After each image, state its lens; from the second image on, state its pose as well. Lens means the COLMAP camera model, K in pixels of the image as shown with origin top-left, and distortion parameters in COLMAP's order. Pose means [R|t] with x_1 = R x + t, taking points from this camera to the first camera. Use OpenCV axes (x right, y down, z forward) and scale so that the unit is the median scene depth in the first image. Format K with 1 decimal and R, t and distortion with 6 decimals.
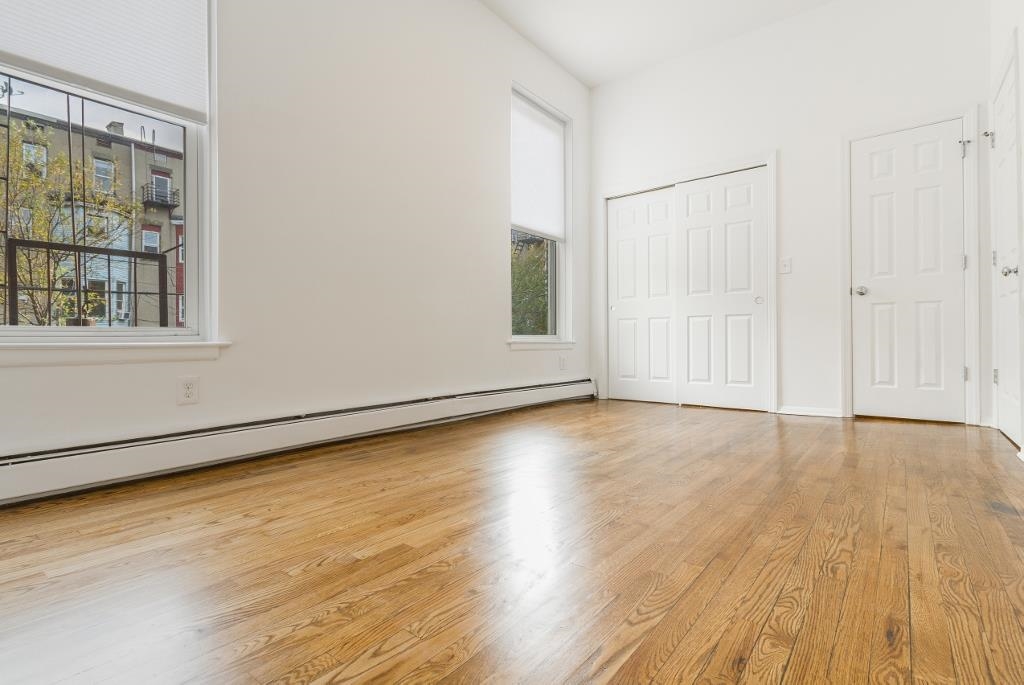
lens RADIAL K [[485.6, 0, 515.4], [0, 485.6, 342.4], [0, 0, 1]] dist [-0.000495, -0.000893]
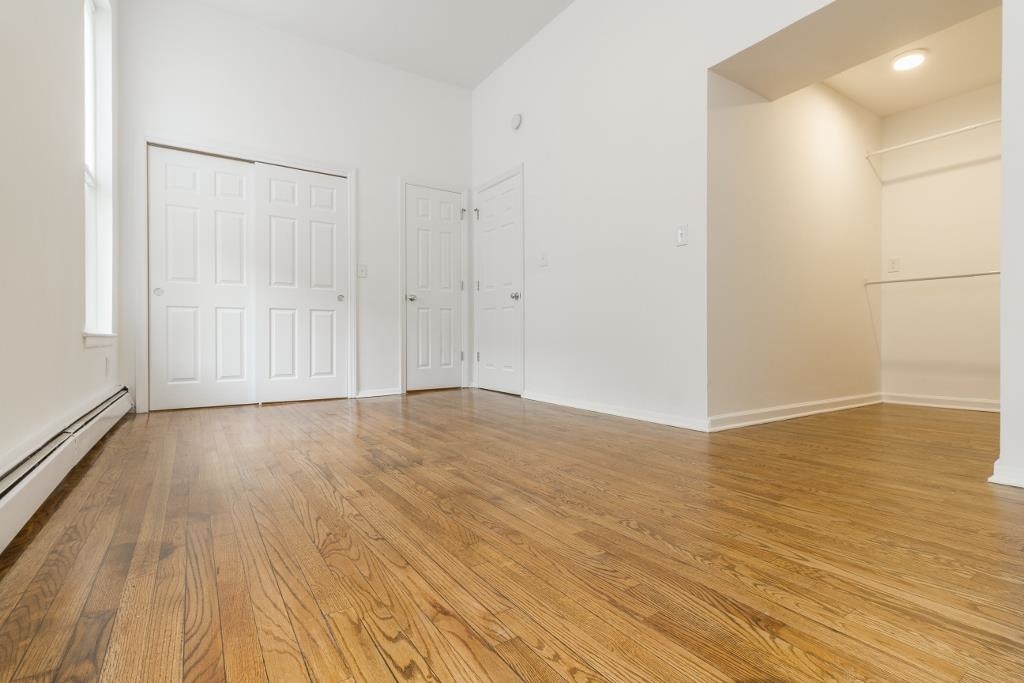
lens RADIAL K [[485.6, 0, 512.4], [0, 485.6, 341.1], [0, 0, 1]] dist [-0.000495, -0.000893]
pose [[0.305190, -0.005750, 0.952274, -0.534715], [0.002691, 0.999983, 0.005175, 0.008066], [-0.952288, 0.000983, 0.305200, 0.363424]]
